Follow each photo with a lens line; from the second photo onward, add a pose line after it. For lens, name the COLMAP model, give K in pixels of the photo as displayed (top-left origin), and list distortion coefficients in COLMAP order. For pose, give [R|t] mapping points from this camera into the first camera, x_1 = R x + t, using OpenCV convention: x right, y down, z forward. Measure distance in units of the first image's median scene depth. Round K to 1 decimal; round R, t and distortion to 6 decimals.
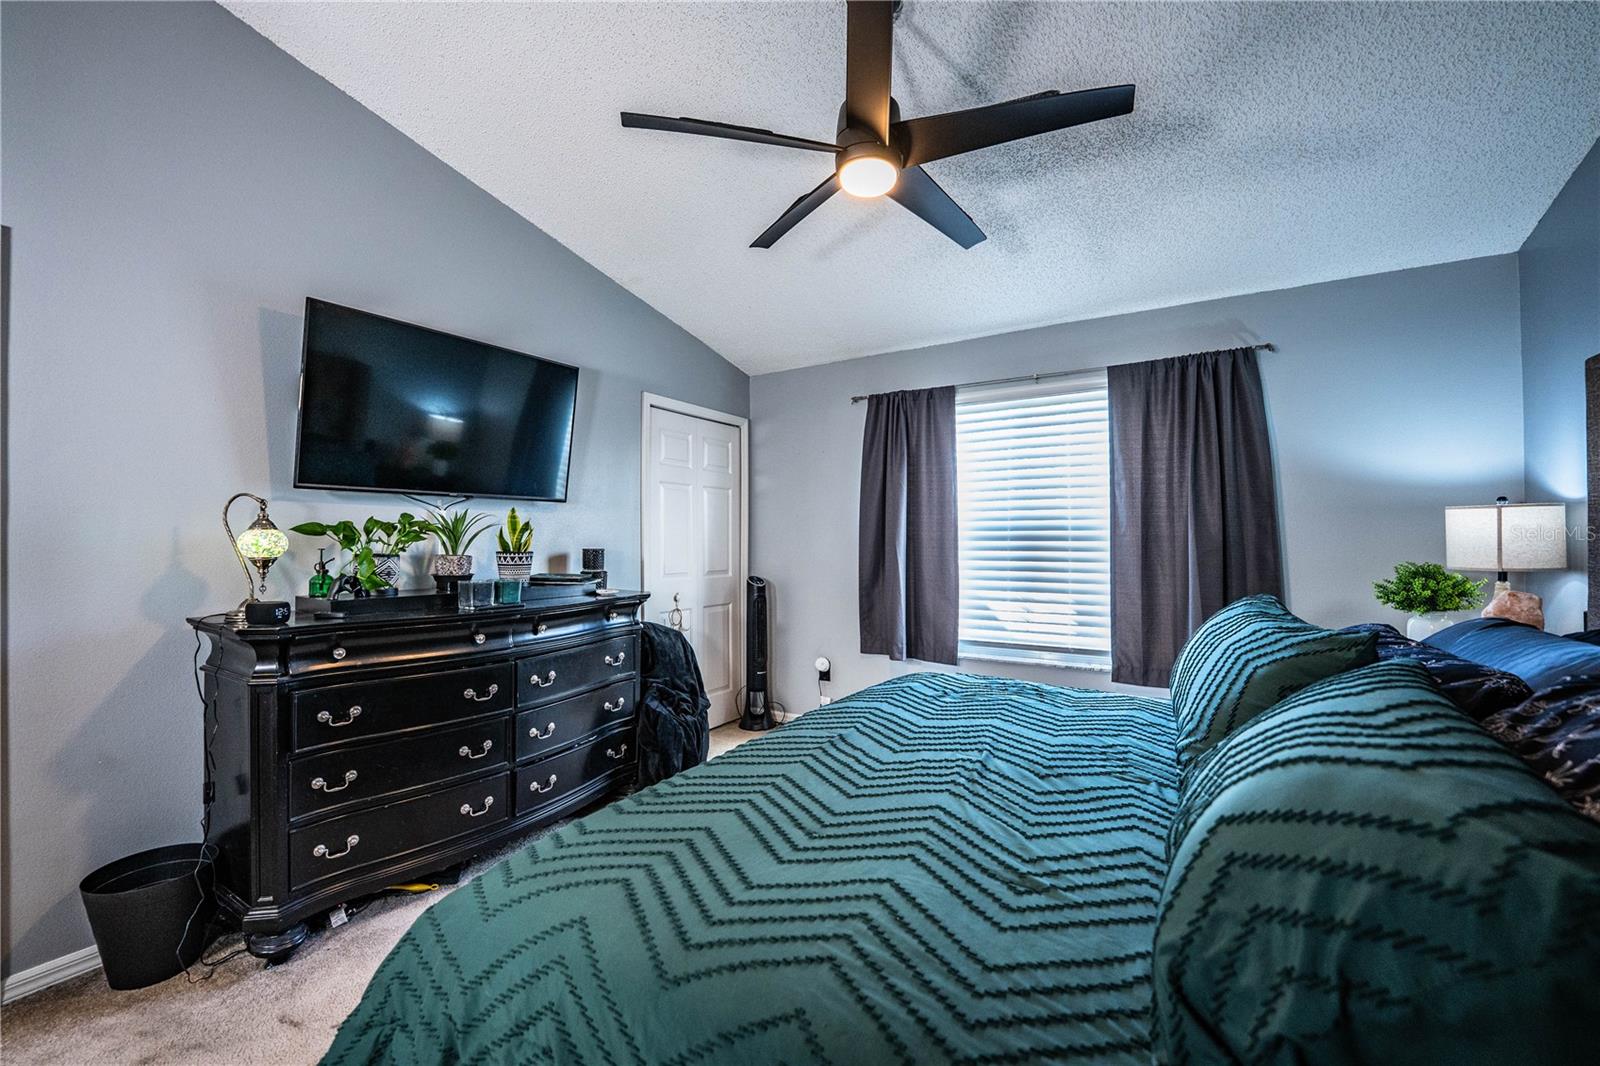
lens RADIAL K [[652.5, 0, 801.1], [0, 652.5, 537.1], [0, 0, 1]] dist [-0.024837, 0.001517]
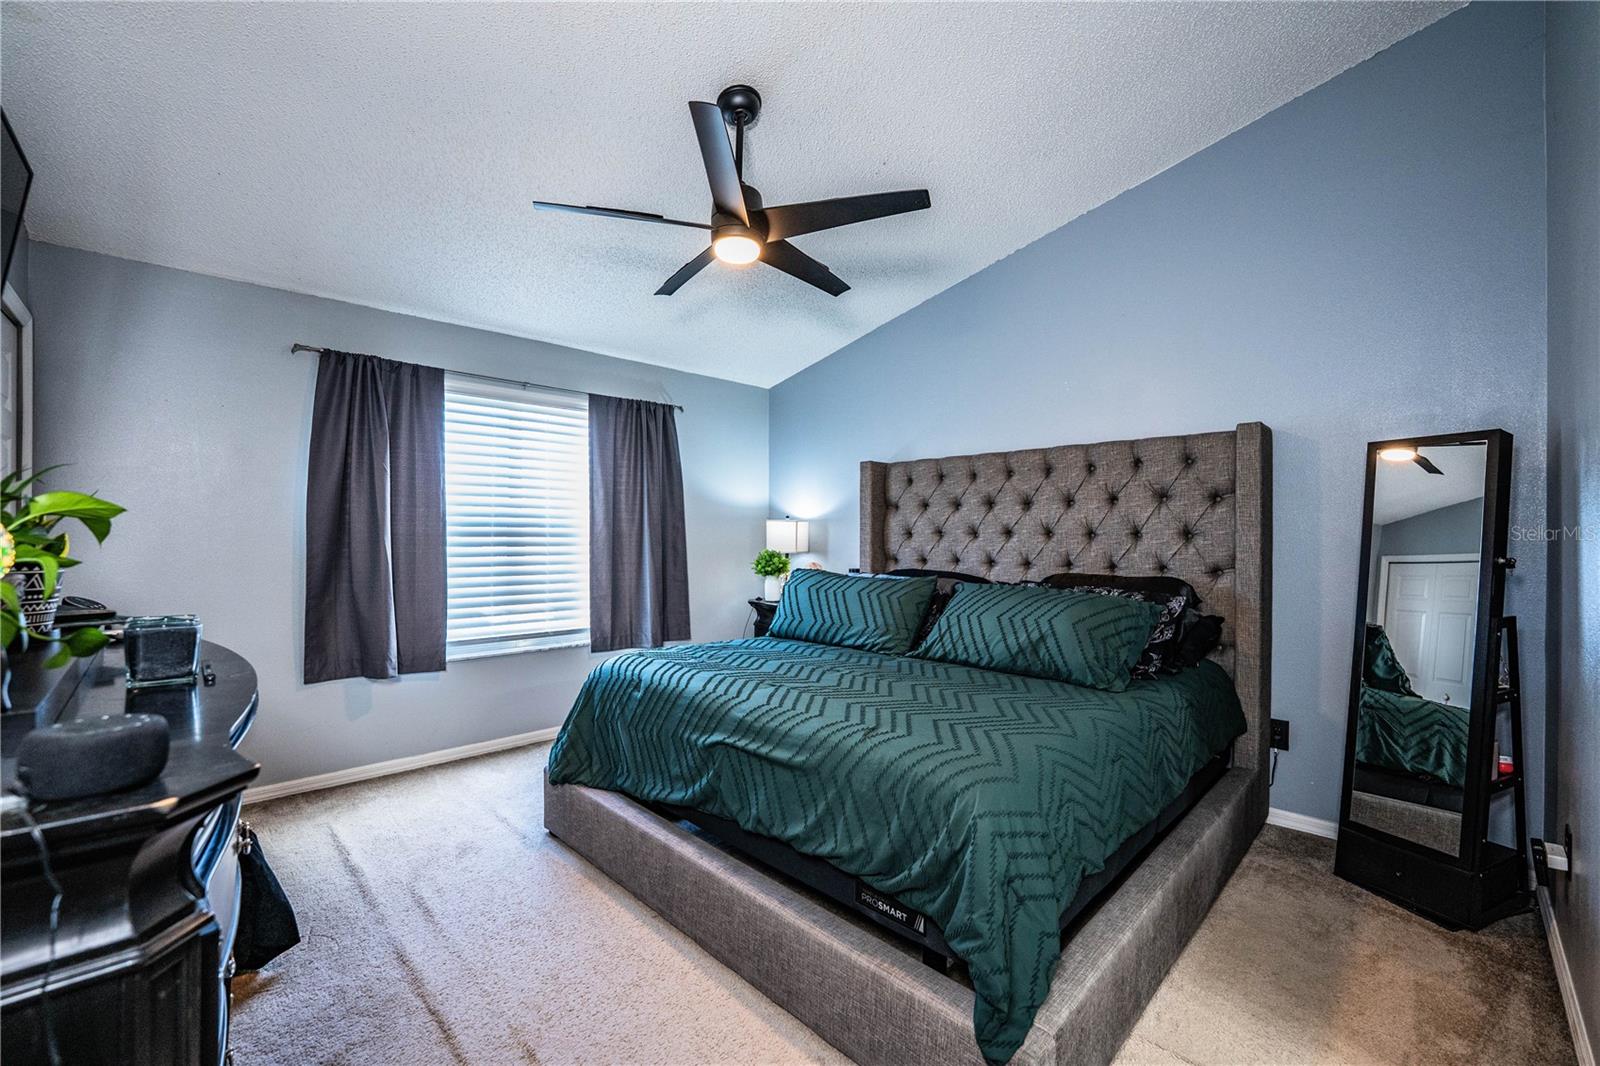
lens RADIAL K [[652.5, 0, 801.1], [0, 652.5, 537.1], [0, 0, 1]] dist [-0.024837, 0.001517]
pose [[0.254187, 0.001451, 0.967154, -0.594702], [-0.009929, 0.999950, 0.001109, 0.000453], [-0.967104, -0.009884, 0.254189, 0.305854]]
